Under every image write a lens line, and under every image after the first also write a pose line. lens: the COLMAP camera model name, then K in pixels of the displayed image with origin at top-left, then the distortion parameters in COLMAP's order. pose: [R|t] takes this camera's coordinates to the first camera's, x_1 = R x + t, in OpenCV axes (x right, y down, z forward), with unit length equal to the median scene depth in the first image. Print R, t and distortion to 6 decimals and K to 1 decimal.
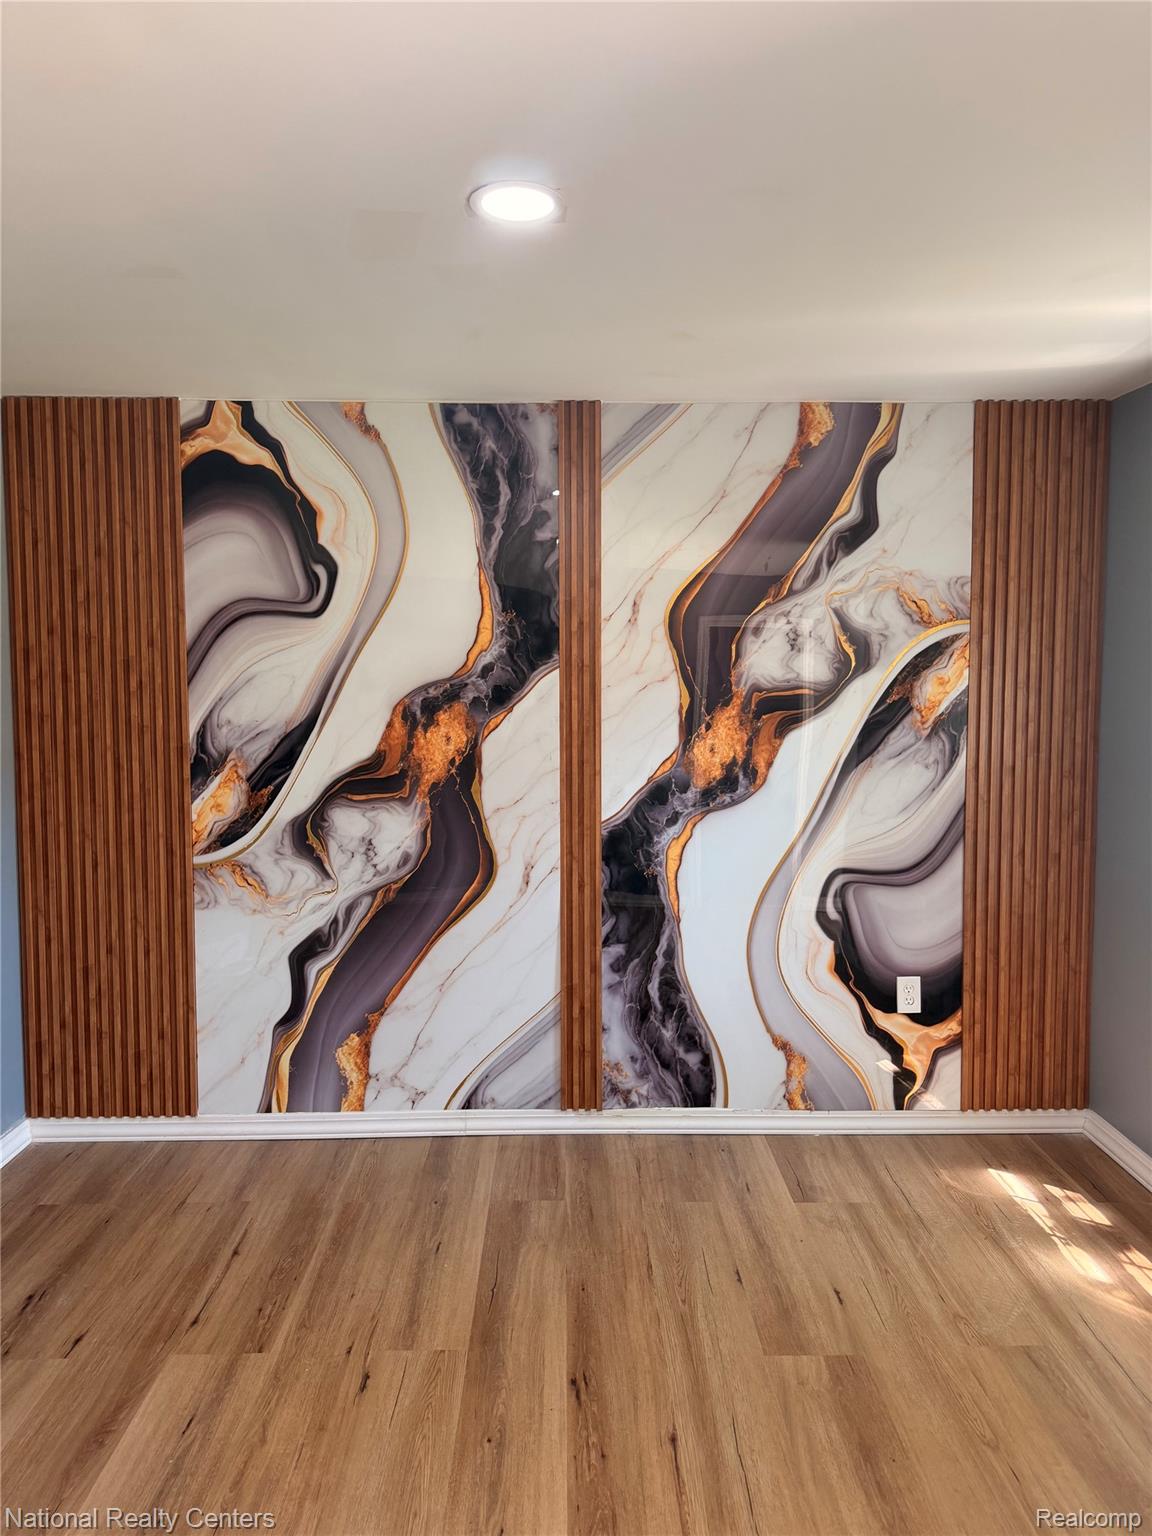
lens RADIAL K [[1078.9, 0, 580.0], [0, 1078.9, 770.9], [0, 0, 1]] dist [0.145668, -0.256648]
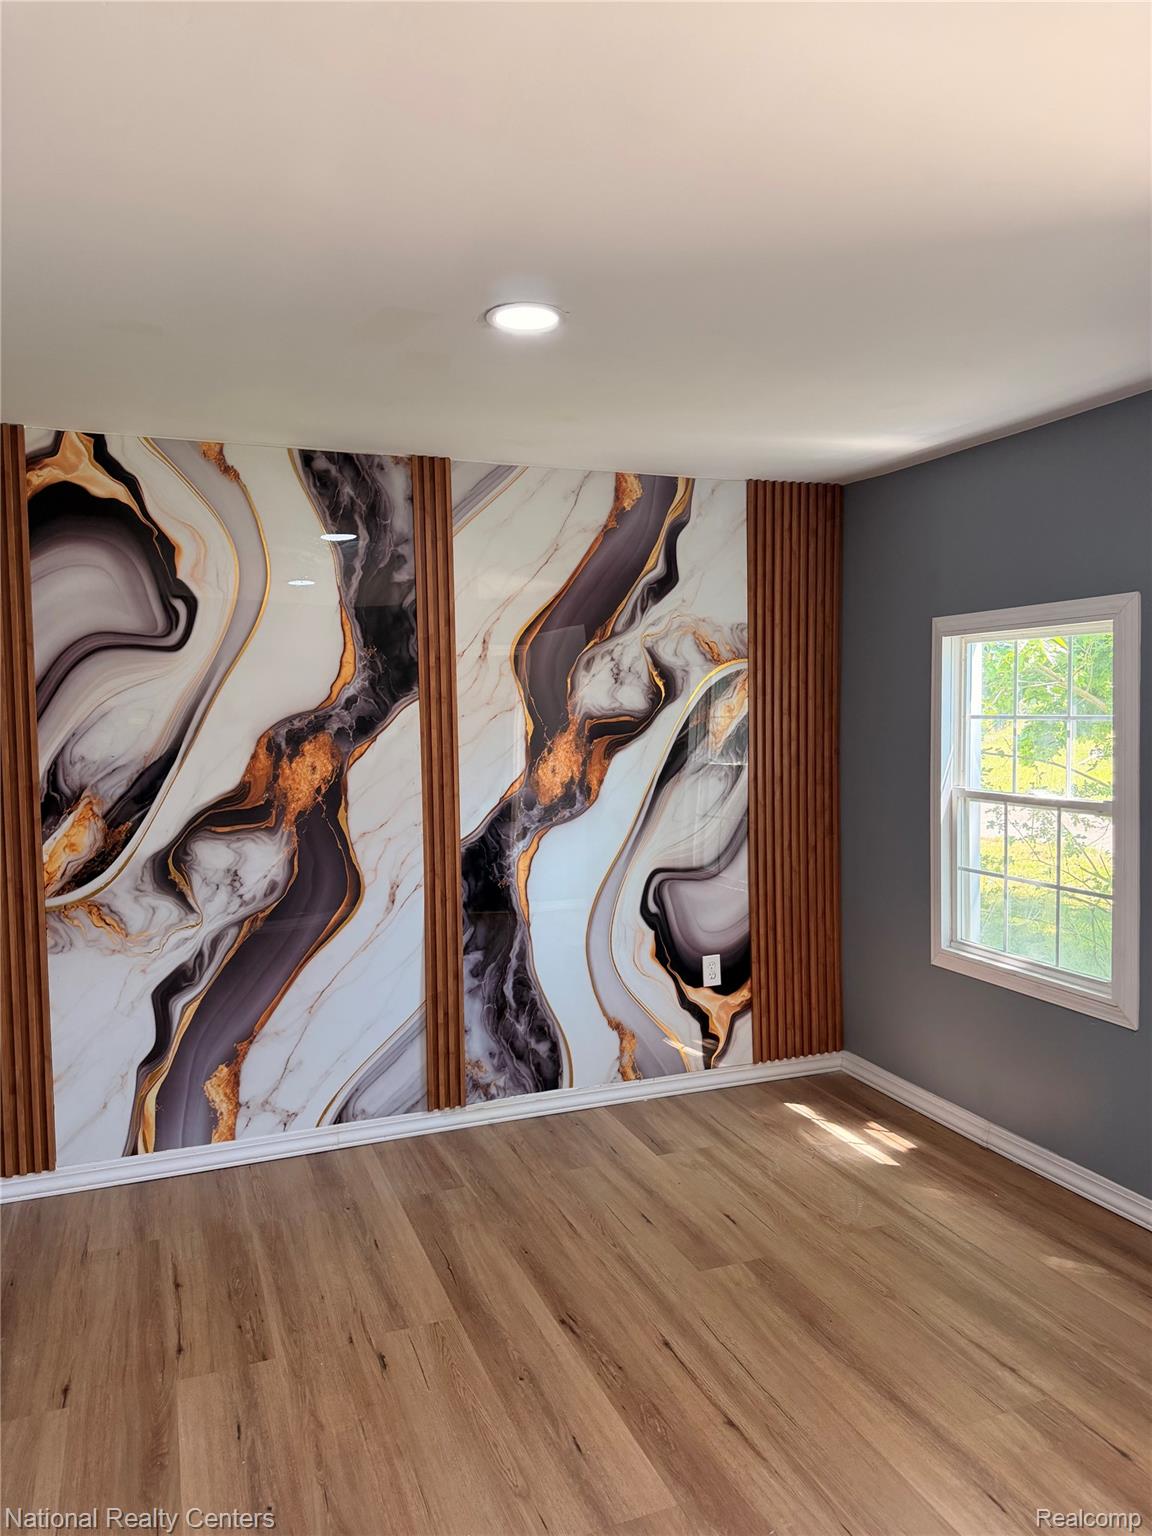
lens RADIAL K [[1078.9, 0, 580.0], [0, 1078.9, 770.9], [0, 0, 1]] dist [0.145668, -0.256648]
pose [[0.937113, -0.031756, 0.347577, -0.244875], [0.038419, 0.999186, -0.012293, -0.004557], [-0.346904, 0.024874, 0.937571, -0.068798]]
